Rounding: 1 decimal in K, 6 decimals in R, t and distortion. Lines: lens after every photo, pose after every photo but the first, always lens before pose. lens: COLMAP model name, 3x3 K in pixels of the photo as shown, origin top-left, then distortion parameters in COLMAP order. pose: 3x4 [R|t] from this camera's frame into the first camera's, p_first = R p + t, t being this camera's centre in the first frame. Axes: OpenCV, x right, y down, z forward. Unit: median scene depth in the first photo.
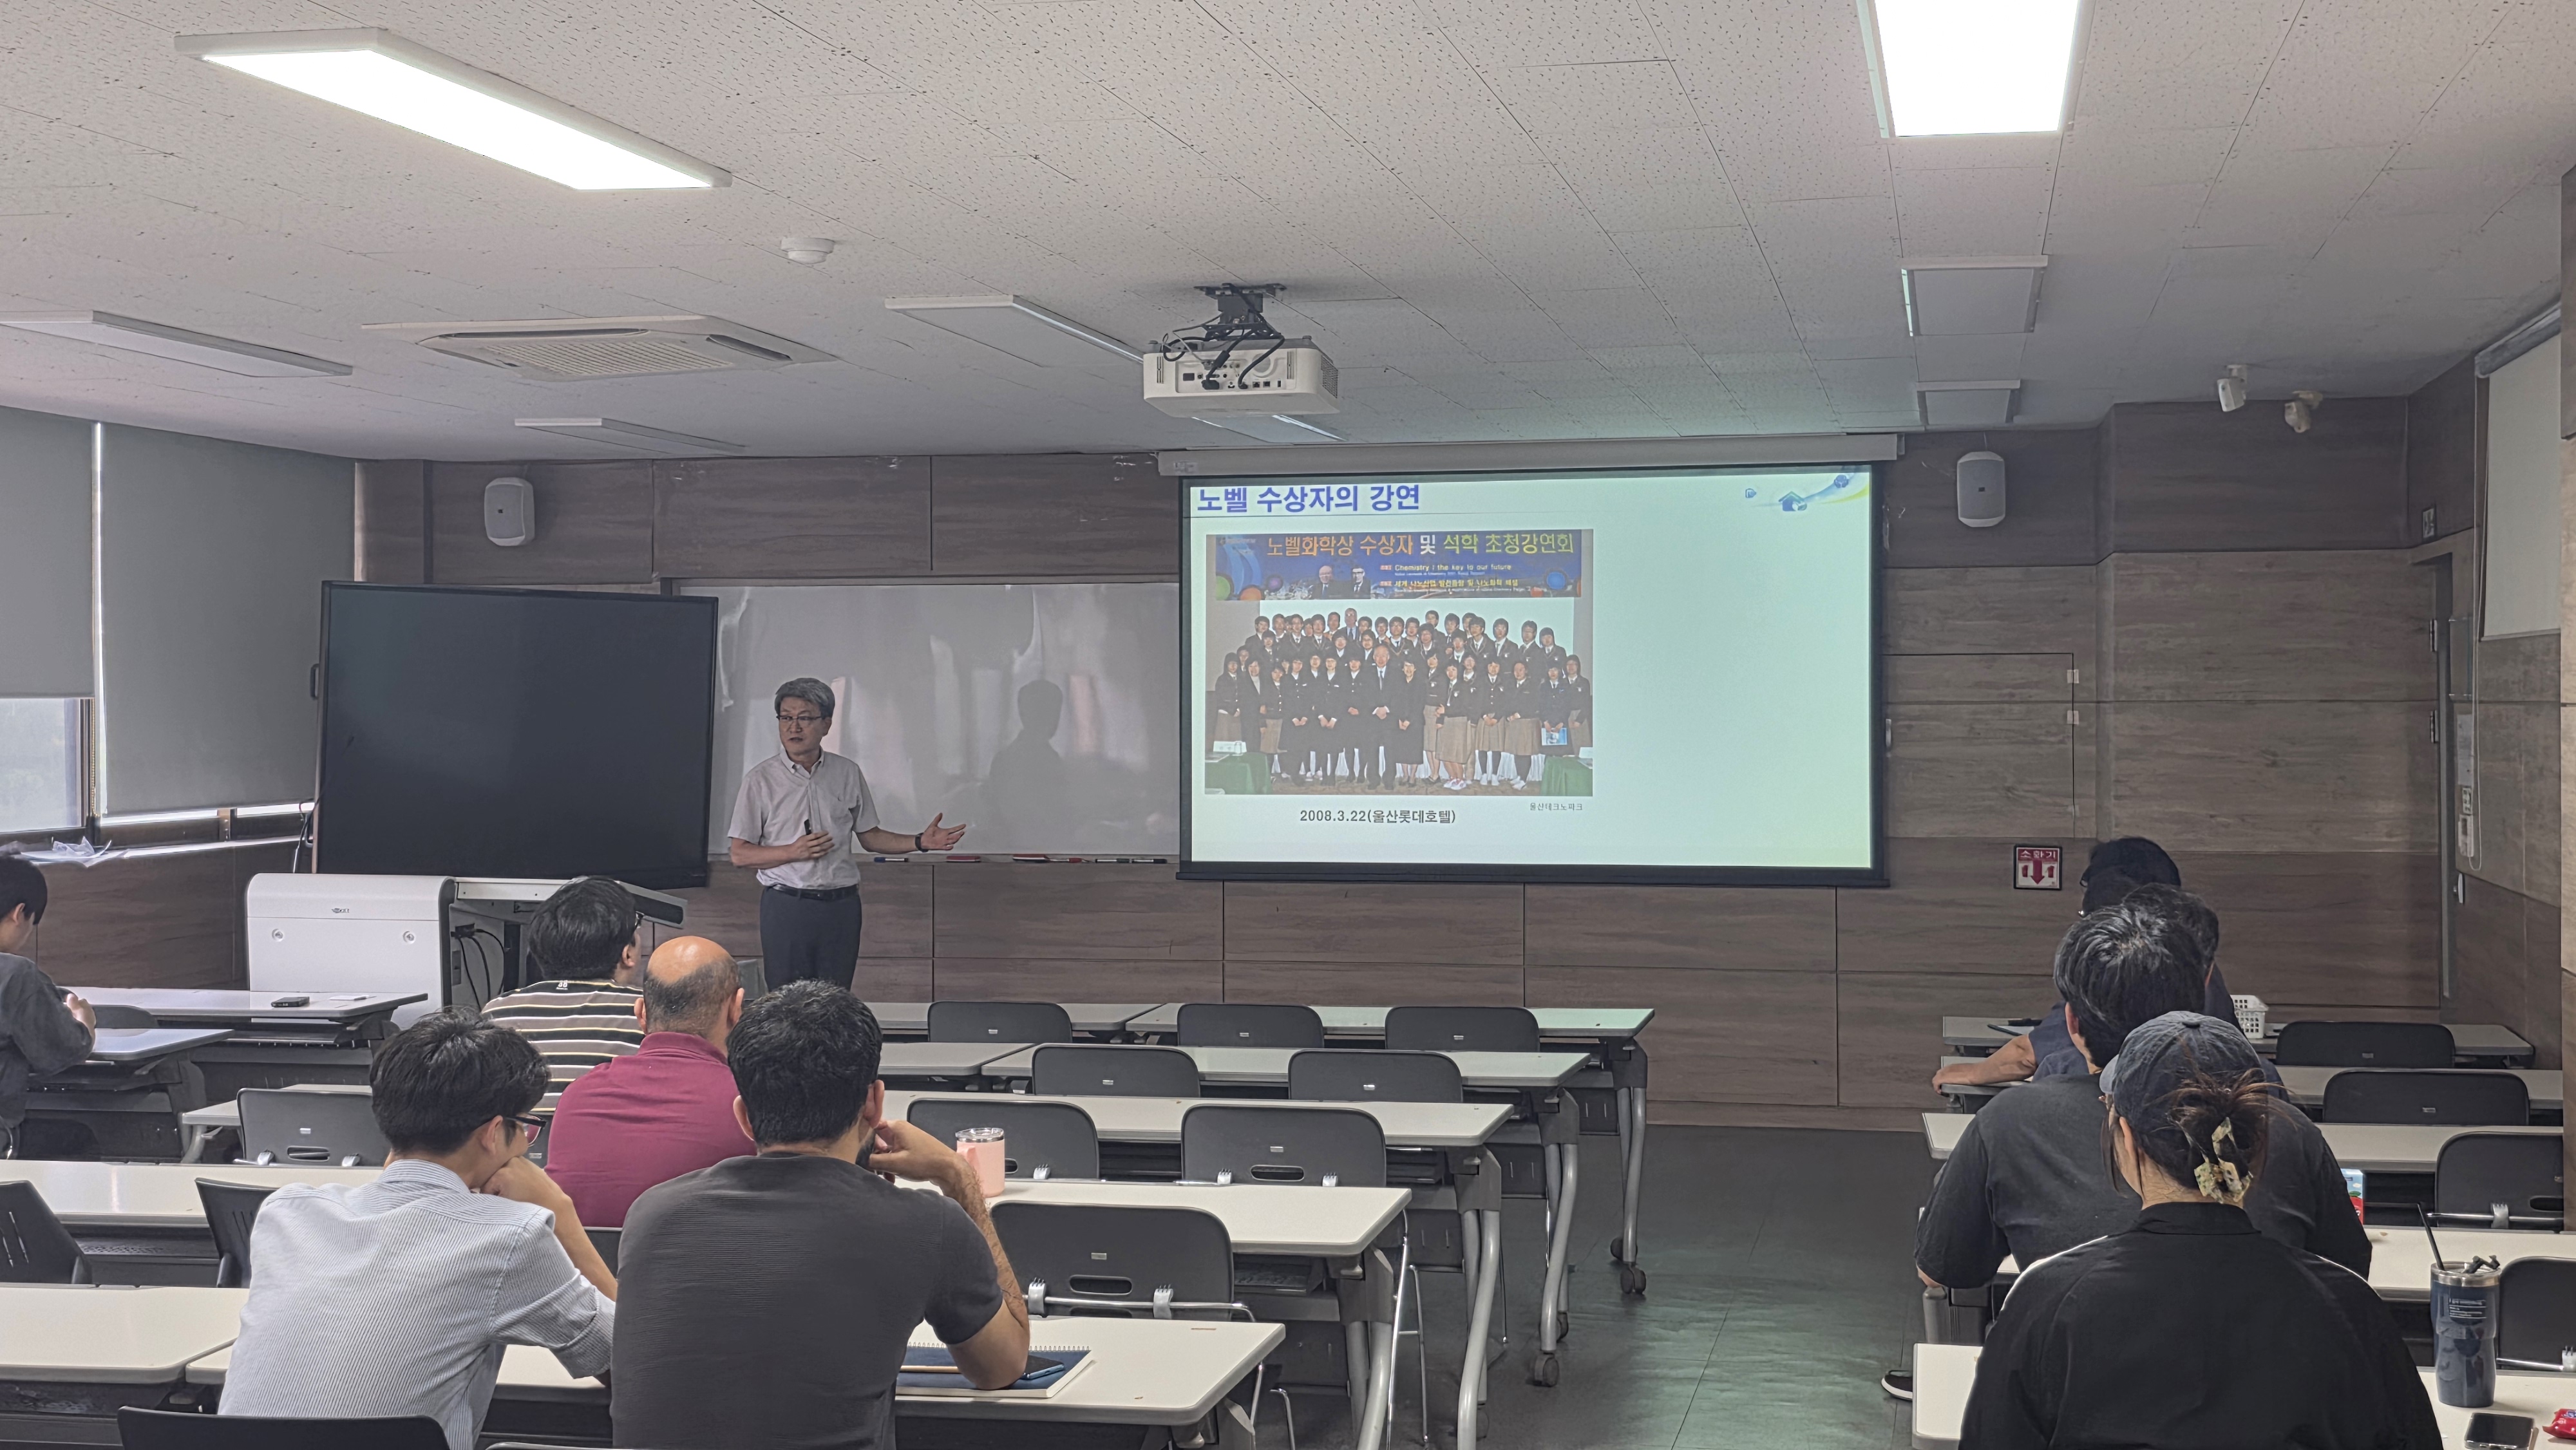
lens RADIAL K [[3050.1, 0, 1317.1], [0, 3050.1, 722.9], [0, 0, 1]] dist [0.206068, -0.468414]
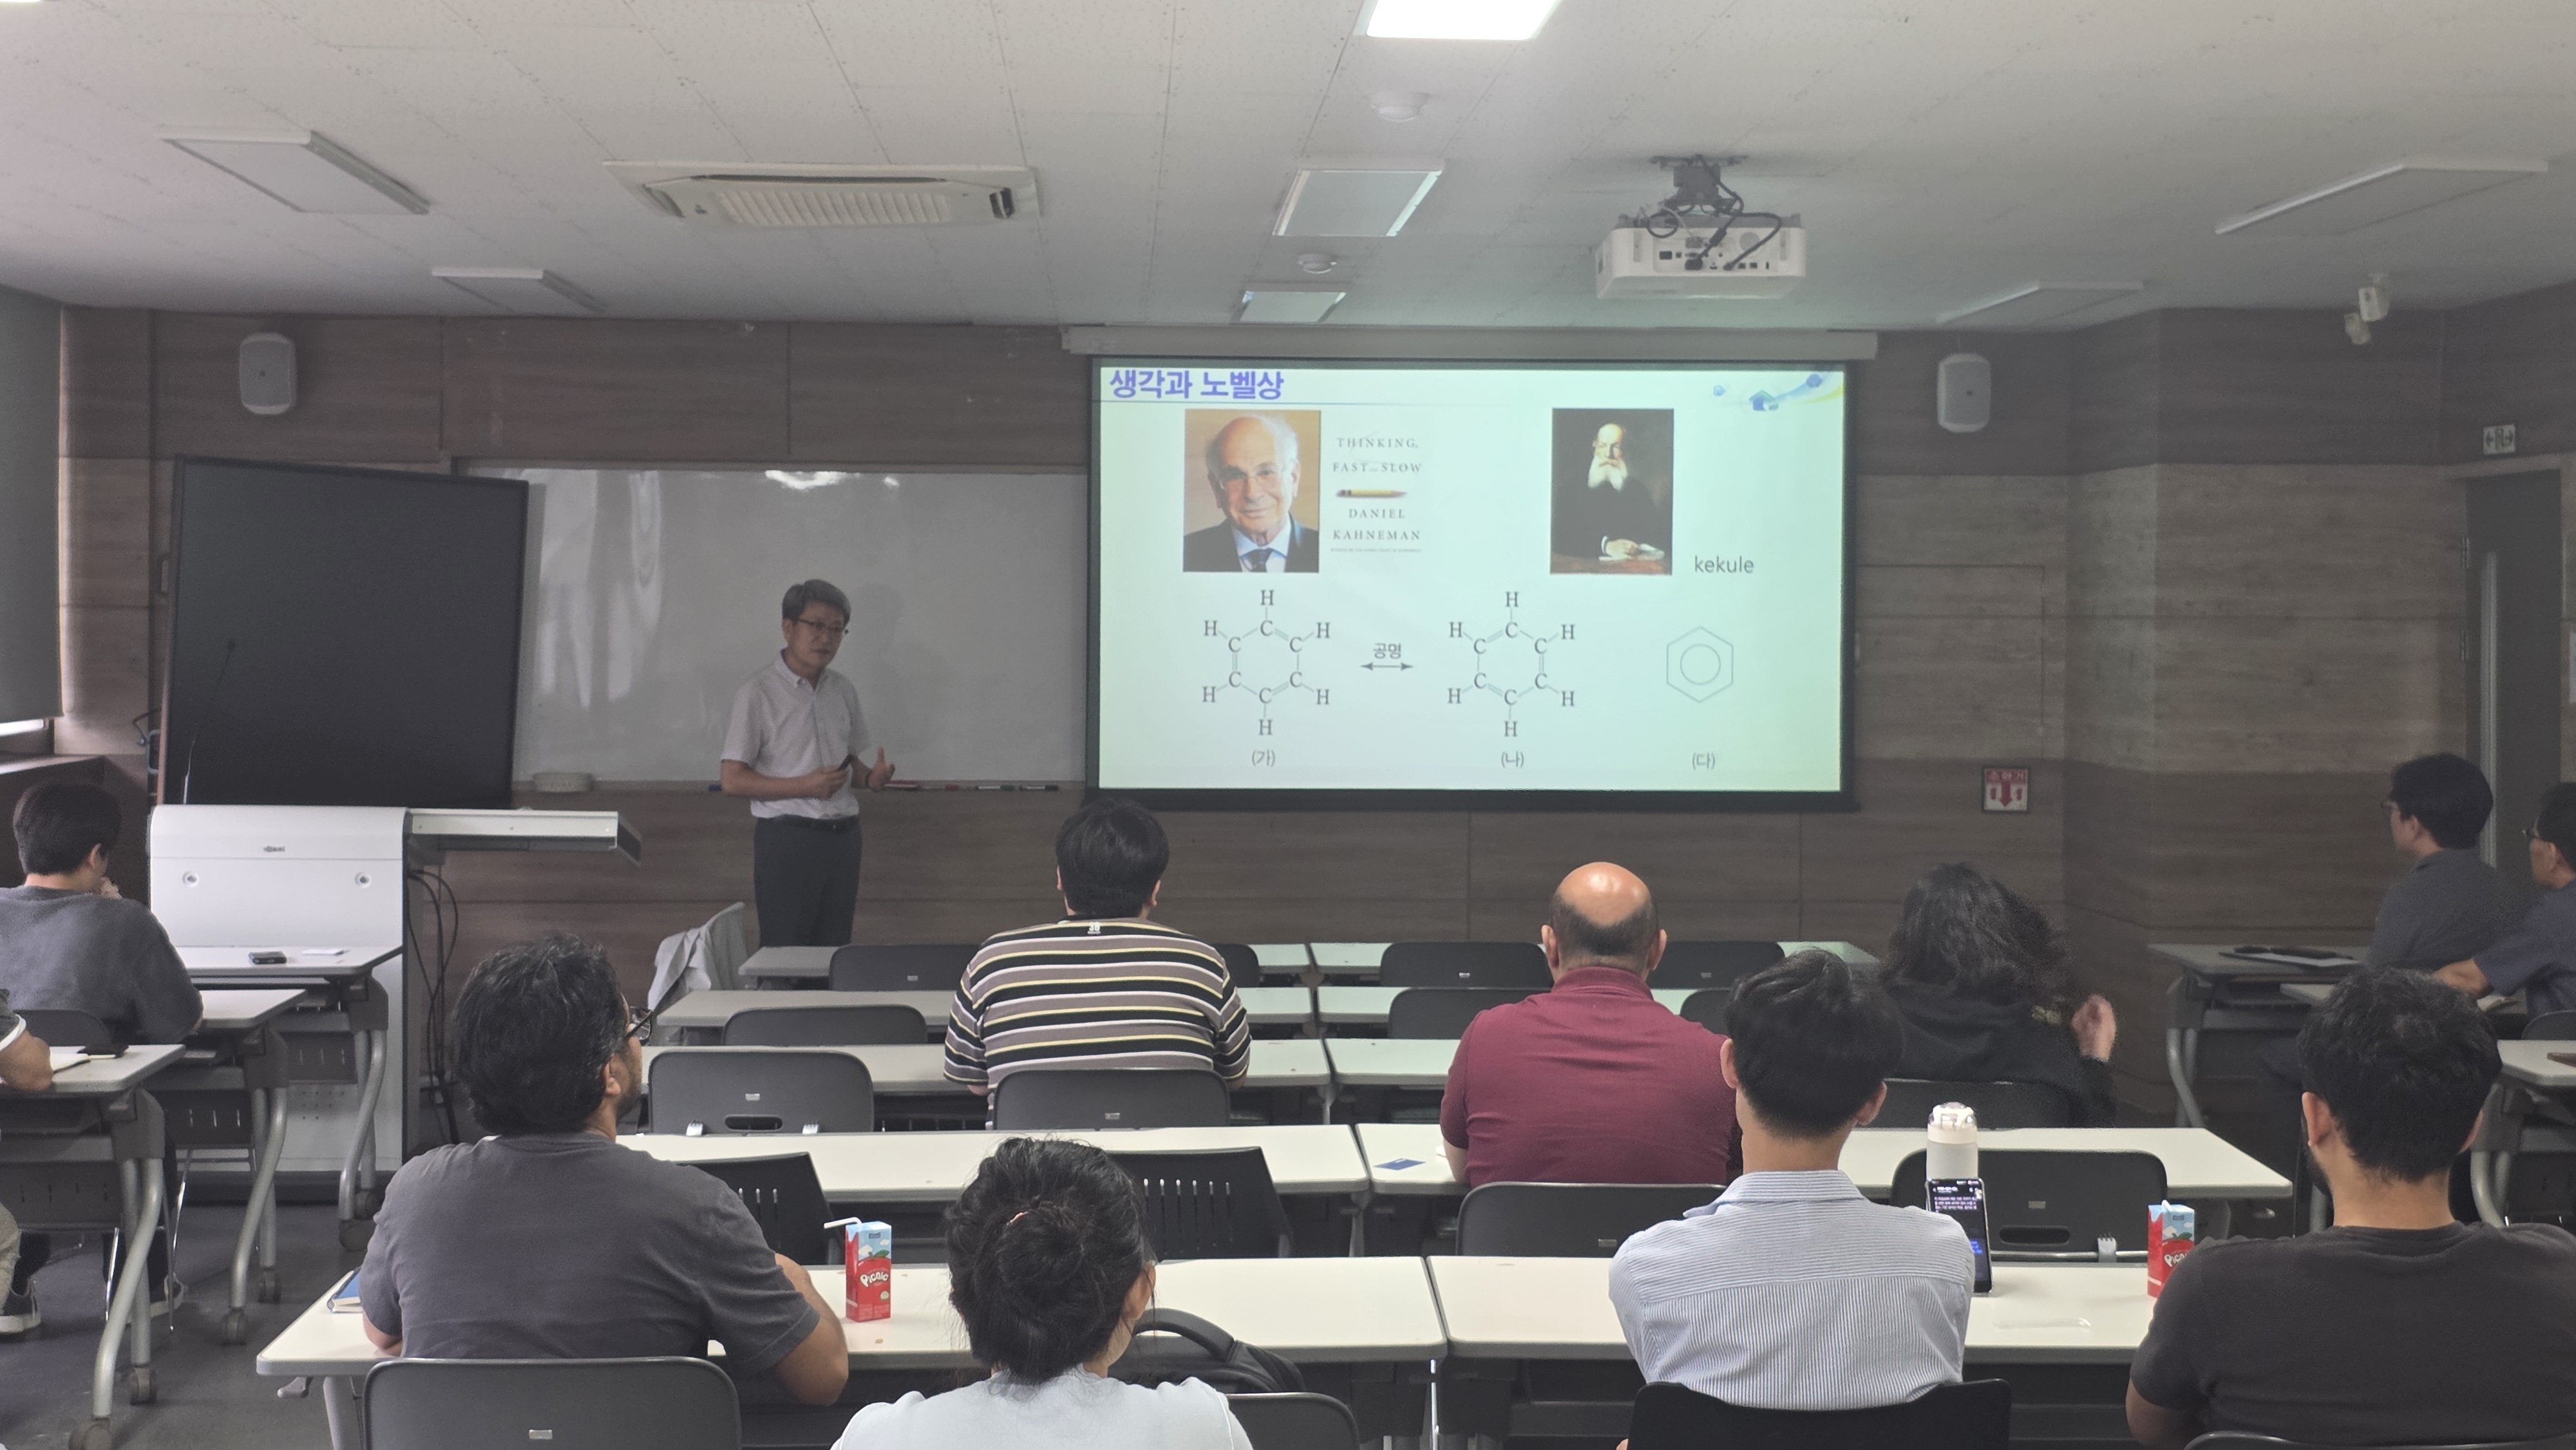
lens RADIAL K [[3419.8, 0, 1287.3], [0, 3419.8, 669.4], [0, 0, 1]] dist [0.136352, -0.048922]
pose [[0.968534, 0.003990, 0.248849, -0.274727], [-0.006414, 0.999940, 0.008929, 0.001592], [-0.248798, -0.010244, 0.968501, 0.021982]]
